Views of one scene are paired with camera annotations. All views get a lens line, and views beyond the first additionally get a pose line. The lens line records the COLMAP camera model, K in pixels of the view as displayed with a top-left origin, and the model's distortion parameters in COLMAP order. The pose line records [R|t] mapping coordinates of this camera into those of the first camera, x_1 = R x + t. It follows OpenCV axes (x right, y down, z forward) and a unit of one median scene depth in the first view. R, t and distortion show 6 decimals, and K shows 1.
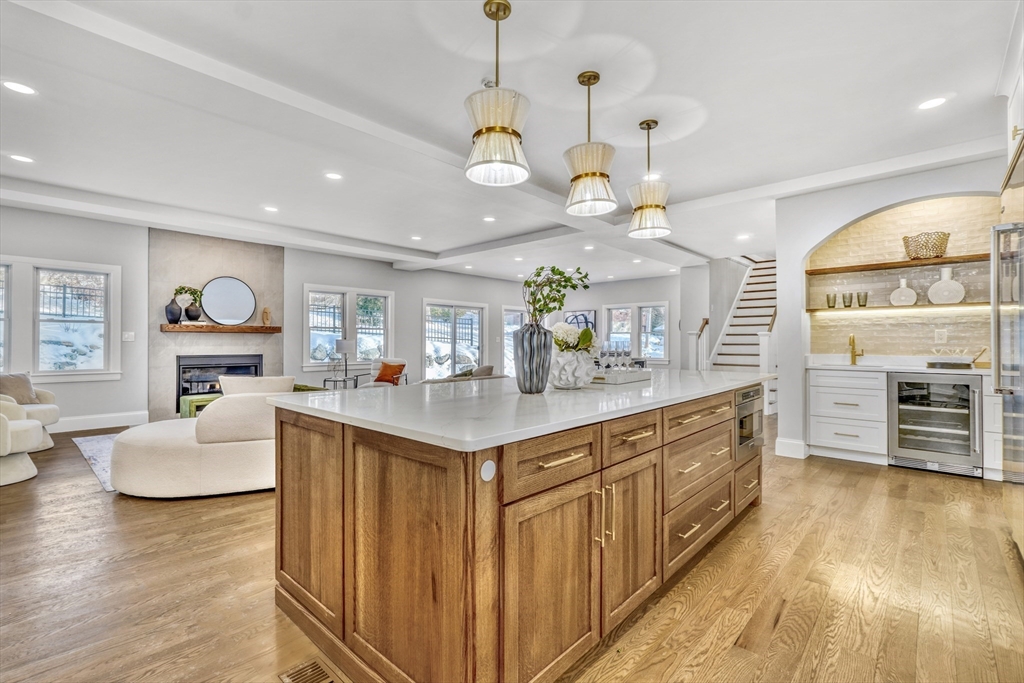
lens RADIAL K [[457.3, 0, 509.6], [0, 457.3, 340.0], [0, 0, 1]] dist [-0.001122, 0.000249]
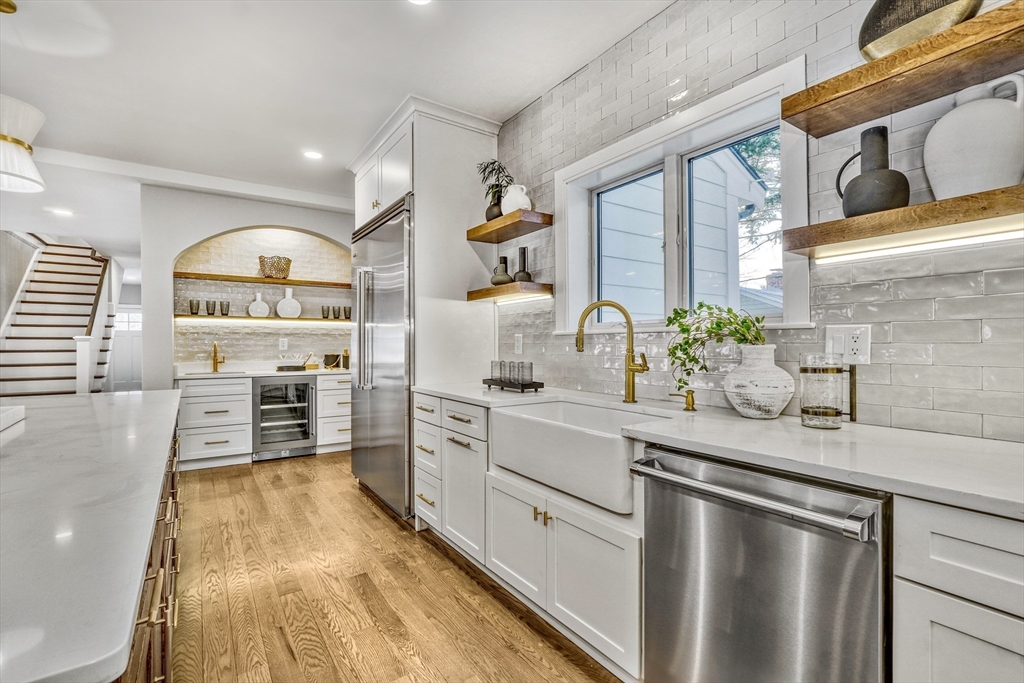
lens RADIAL K [[458.4, 0, 515.7], [0, 458.4, 344.9], [0, 0, 1]] dist [-0.018064, 0.000500]
pose [[0.213908, -0.001075, 0.976853, -0.101427], [-0.004755, 0.999986, 0.002142, -0.012247], [-0.976842, -0.005103, 0.213900, 0.148815]]
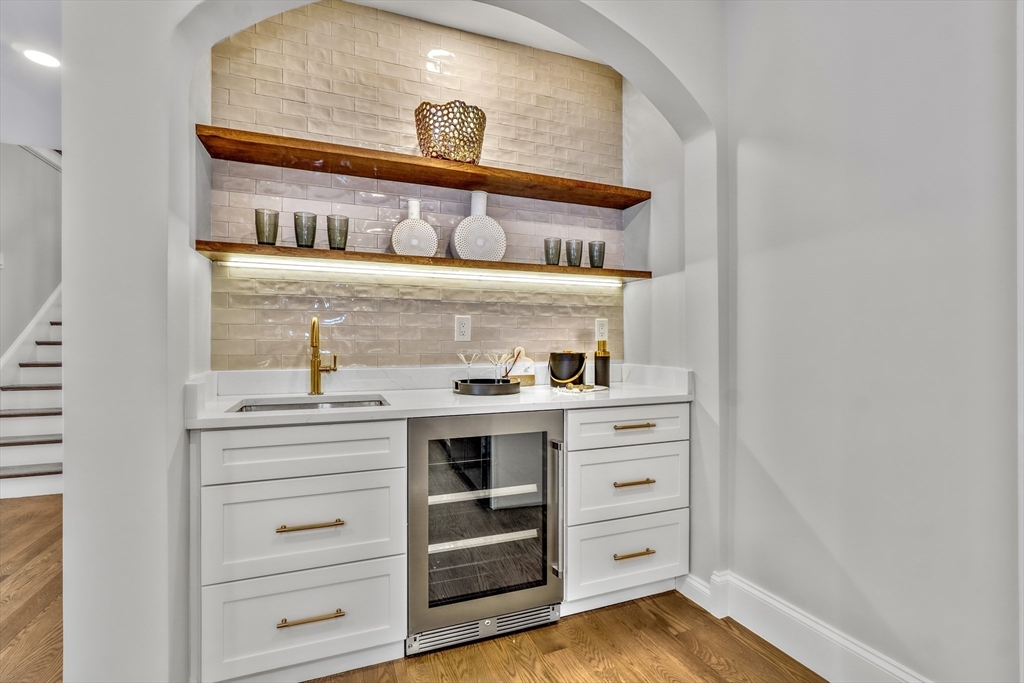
lens RADIAL K [[457.3, 0, 509.6], [0, 457.3, 340.0], [0, 0, 1]] dist [-0.001122, 0.000249]
pose [[0.422274, 0.007700, 0.906436, 0.509051], [-0.006473, 0.999964, -0.005479, 0.007873], [-0.906445, -0.003554, 0.422308, 0.749904]]
